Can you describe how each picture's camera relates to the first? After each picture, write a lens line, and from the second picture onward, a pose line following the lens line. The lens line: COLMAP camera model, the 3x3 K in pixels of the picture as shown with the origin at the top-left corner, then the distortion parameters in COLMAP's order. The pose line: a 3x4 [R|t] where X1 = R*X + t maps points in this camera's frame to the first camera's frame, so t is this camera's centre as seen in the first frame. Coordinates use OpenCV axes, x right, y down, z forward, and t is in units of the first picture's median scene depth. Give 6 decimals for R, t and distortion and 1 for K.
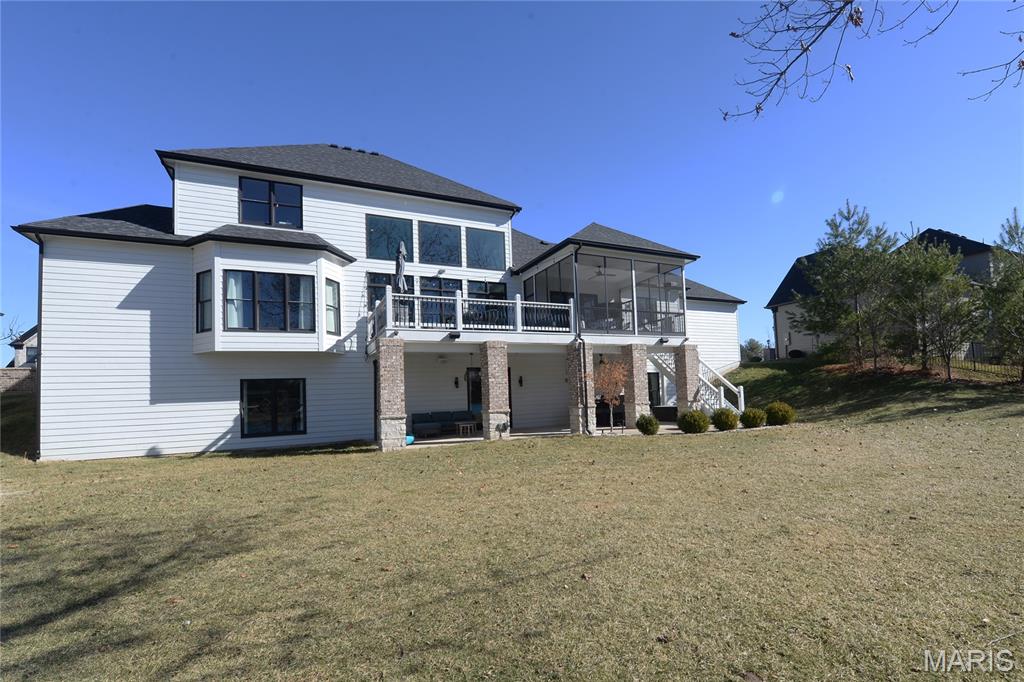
lens RADIAL K [[438.4, 0, 514.5], [0, 438.4, 357.3], [0, 0, 1]] dist [-0.018380, -0.000391]
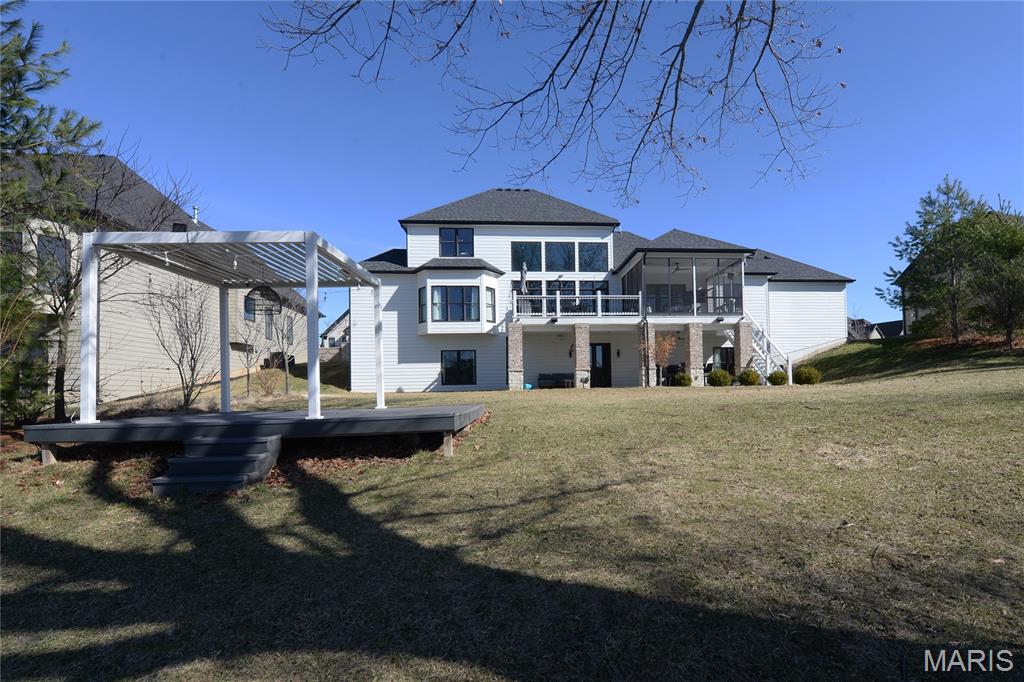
lens RADIAL K [[438.4, 0, 514.5], [0, 438.4, 357.3], [0, 0, 1]] dist [-0.018380, -0.000391]
pose [[0.905506, 0.004889, -0.424305, 0.344645], [0.006502, 0.999656, 0.025395, 0.035788], [0.424284, -0.025754, 0.905163, -0.412460]]
